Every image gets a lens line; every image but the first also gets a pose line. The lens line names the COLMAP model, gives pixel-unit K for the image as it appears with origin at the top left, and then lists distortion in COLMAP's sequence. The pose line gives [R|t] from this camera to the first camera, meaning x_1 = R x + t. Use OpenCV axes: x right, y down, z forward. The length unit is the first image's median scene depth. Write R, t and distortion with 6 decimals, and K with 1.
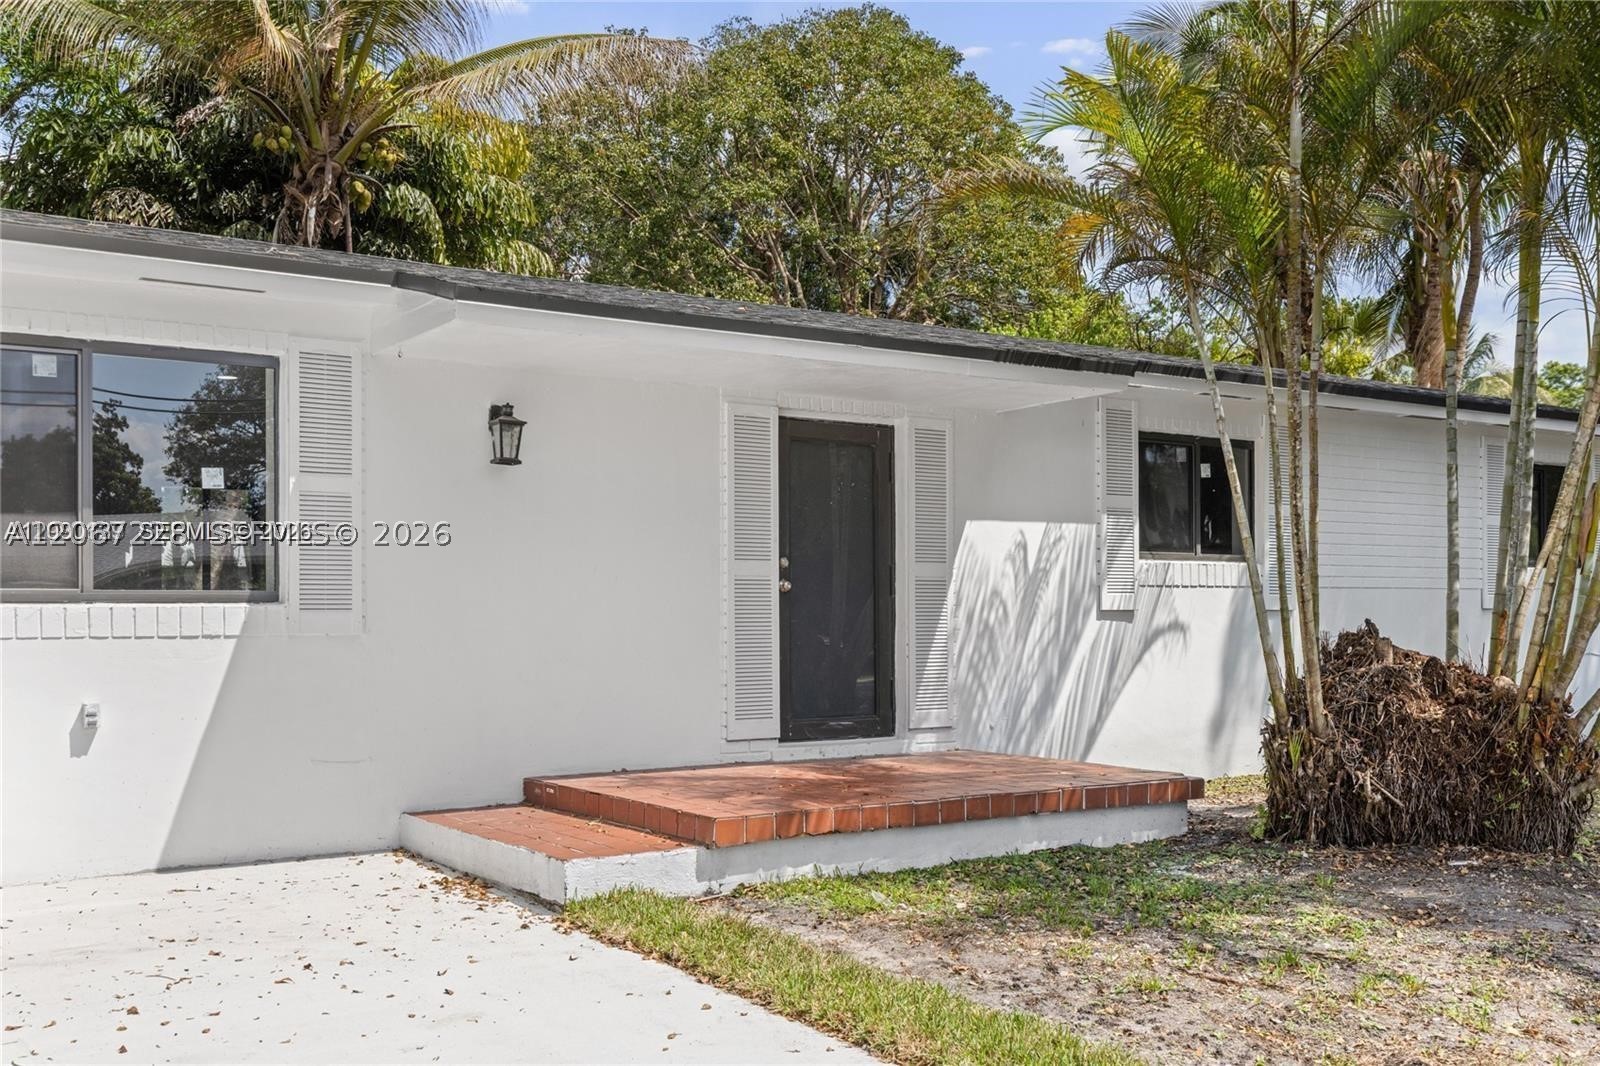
lens RADIAL K [[1576.7, 0, 803.2], [0, 1576.7, 557.6], [0, 0, 1]] dist [0.011389, -0.002527]
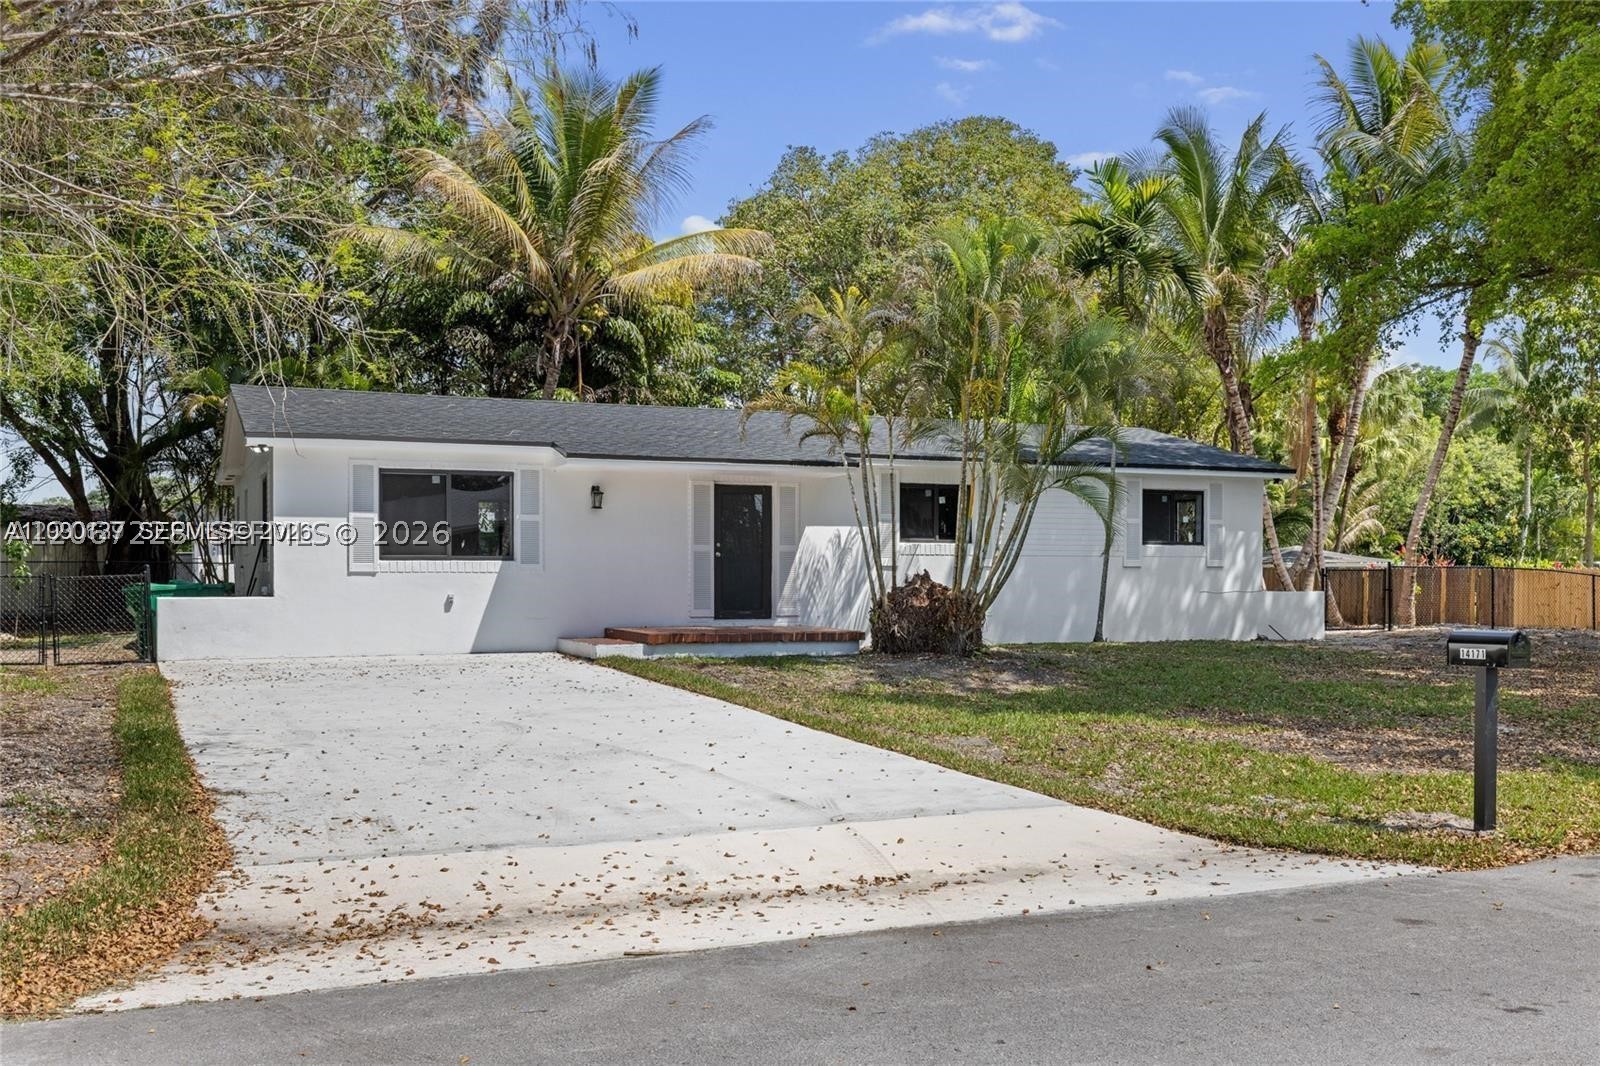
lens RADIAL K [[1485.3, 0, 800.0], [0, 1485.3, 533.0], [0, 0, 1]] dist [-0.004772, 0.000086]
pose [[0.983287, 0.002044, -0.182052, 0.499246], [-0.000018, 0.999938, 0.011131, -0.038505], [0.182064, -0.010941, 0.983226, -1.153883]]
